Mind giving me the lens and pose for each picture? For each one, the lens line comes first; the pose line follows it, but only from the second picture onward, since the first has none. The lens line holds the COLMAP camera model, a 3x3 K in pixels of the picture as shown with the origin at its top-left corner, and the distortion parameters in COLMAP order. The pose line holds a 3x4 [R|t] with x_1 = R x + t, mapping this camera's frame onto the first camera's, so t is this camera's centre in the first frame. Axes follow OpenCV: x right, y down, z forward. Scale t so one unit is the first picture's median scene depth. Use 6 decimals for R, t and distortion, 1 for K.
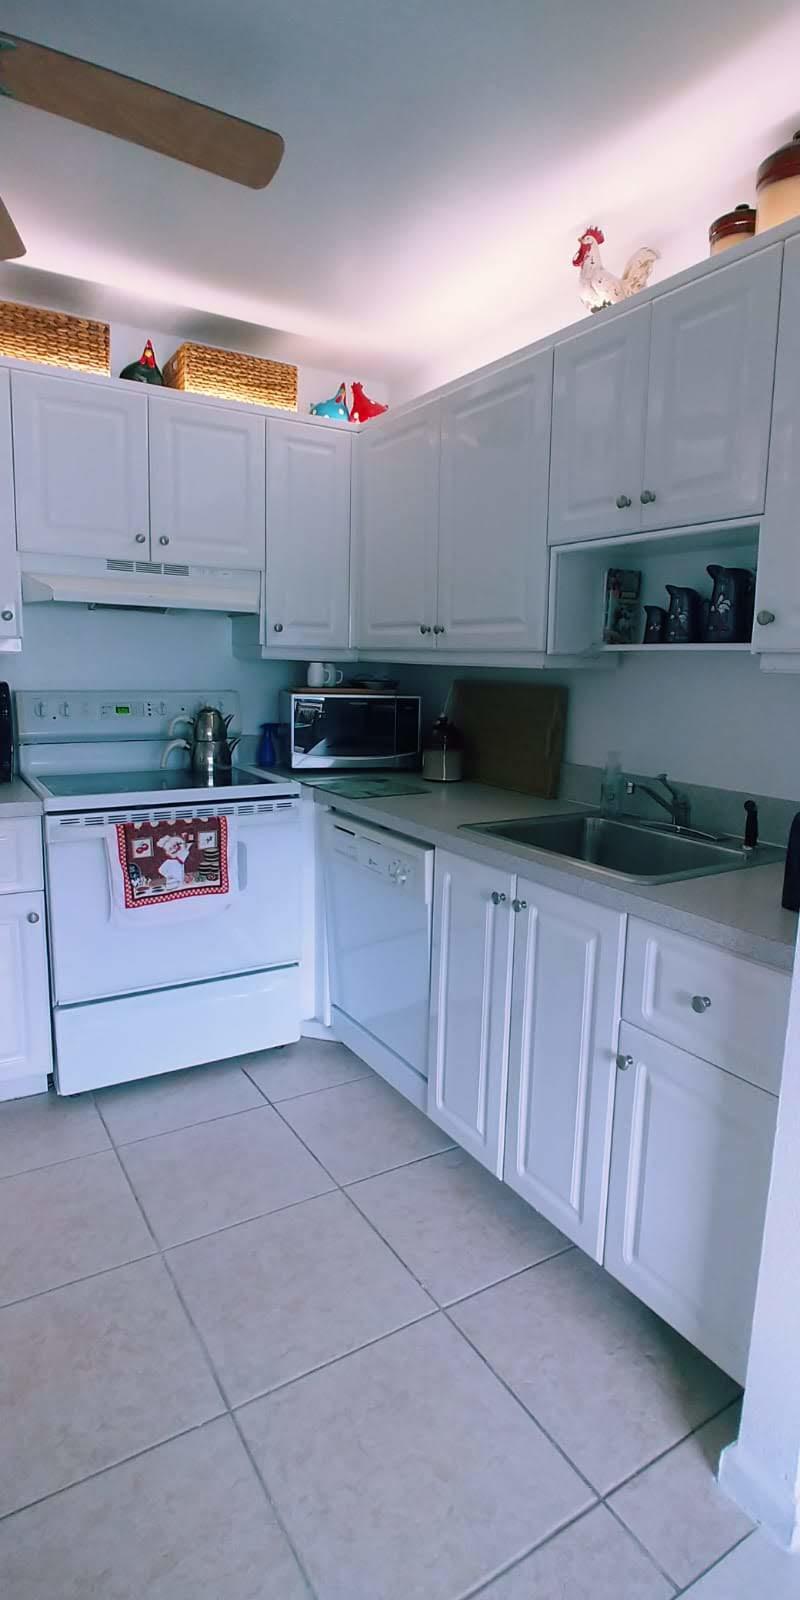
lens RADIAL K [[802.8, 0, 397.9], [0, 802.8, 801.0], [0, 0, 1]] dist [-0.007162, -0.000339]
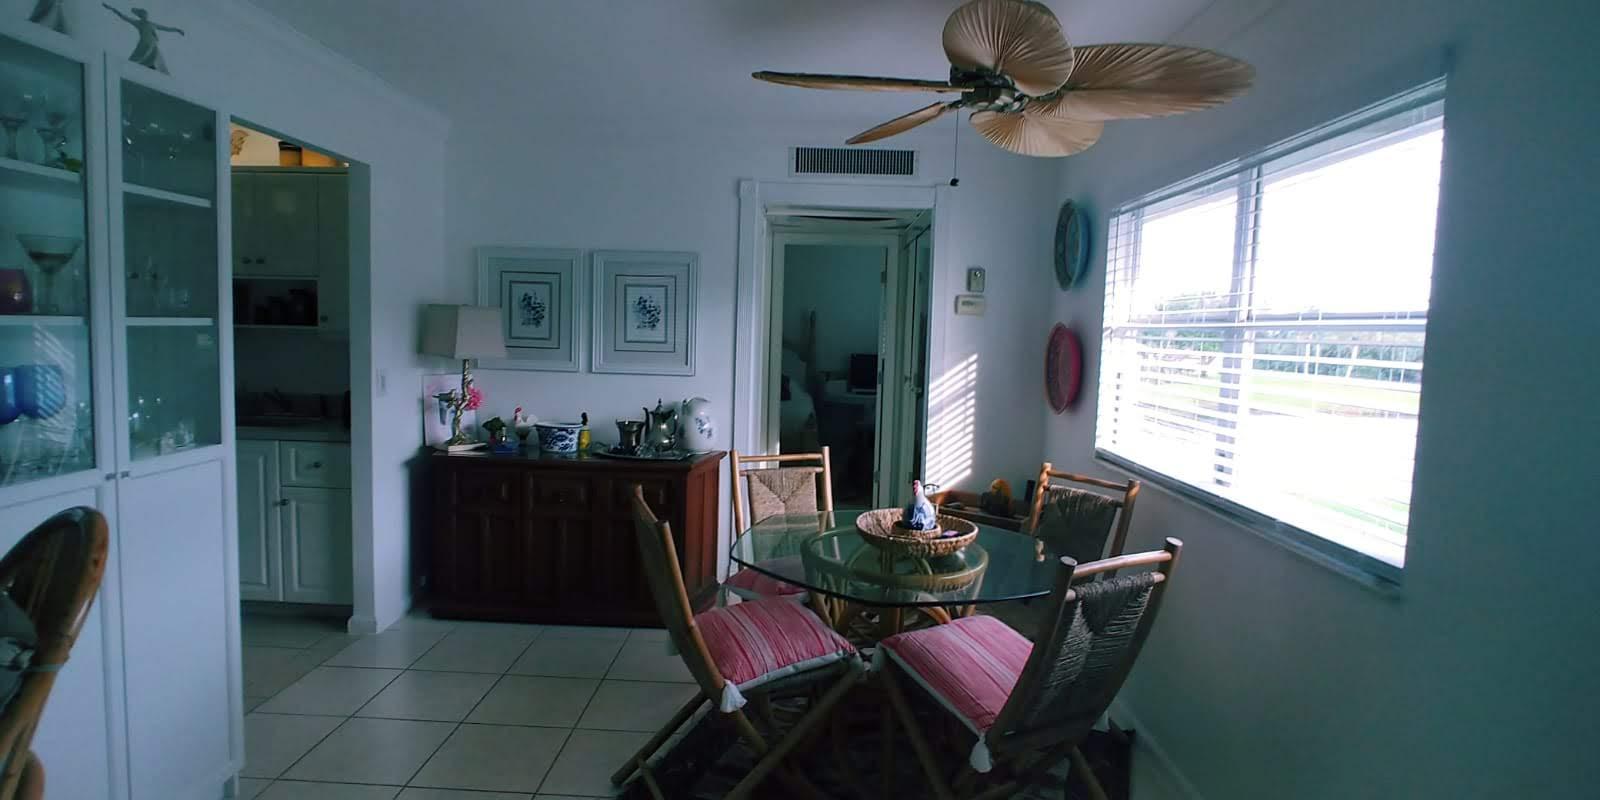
lens RADIAL K [[802.8, 0, 787.8], [0, 802.8, 399.1], [0, 0, 1]] dist [-0.007162, -0.000339]
pose [[0.561415, -0.069088, 0.824646, -0.800900], [0.123348, 0.992363, -0.000836, 0.201400], [-0.818290, 0.102187, 0.565649, -1.565227]]
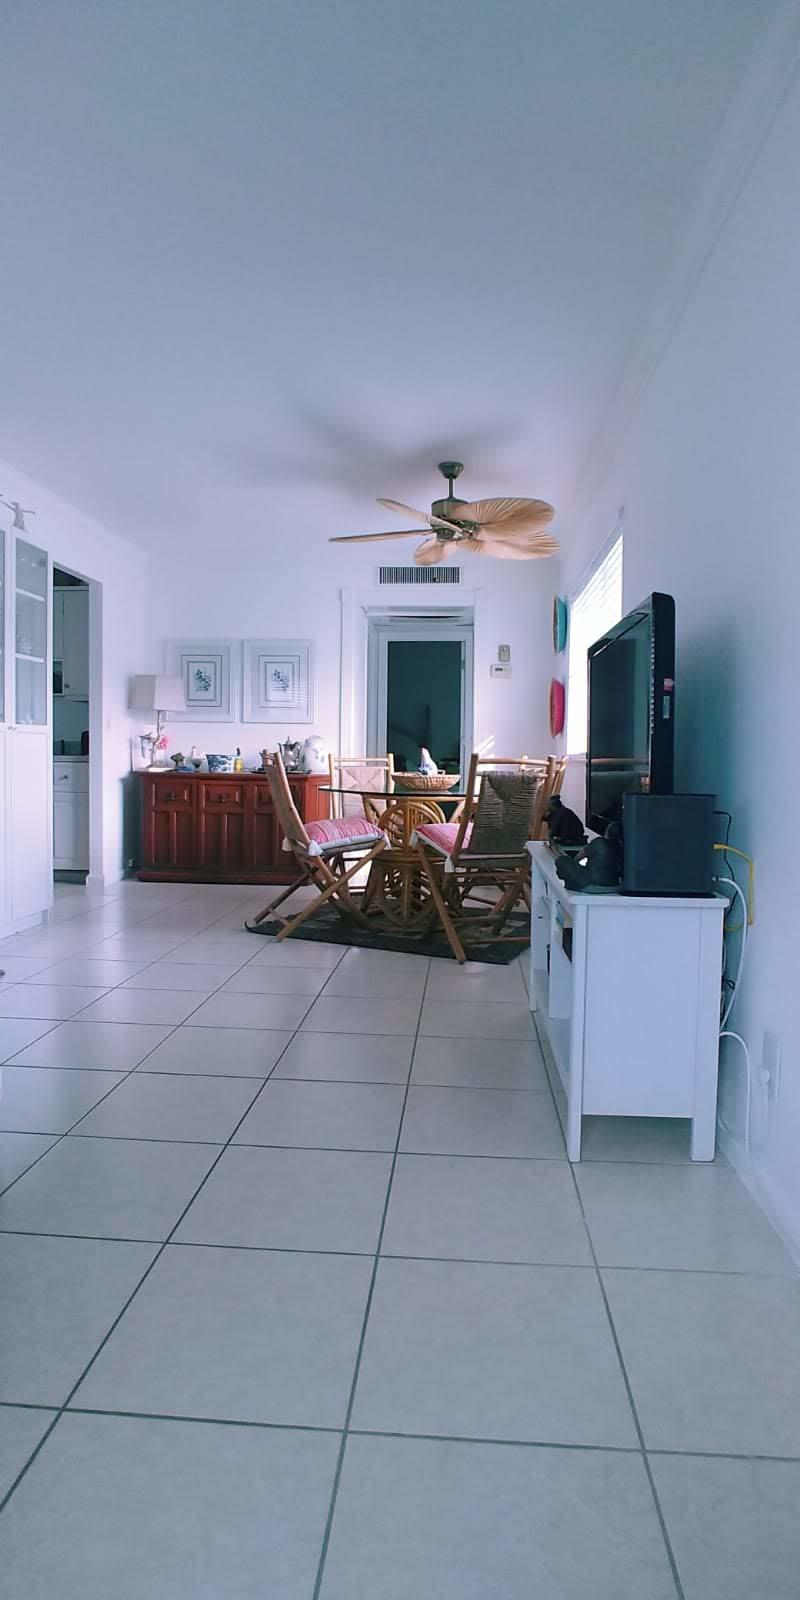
lens RADIAL K [[802.8, 0, 411.6], [0, 802.8, 795.9], [0, 0, 1]] dist [-0.007162, -0.000339]
pose [[0.590914, -0.049328, 0.805225, -1.641290], [0.136303, 0.989884, -0.039386, 0.652458], [-0.795137, 0.133028, 0.591659, -2.448517]]
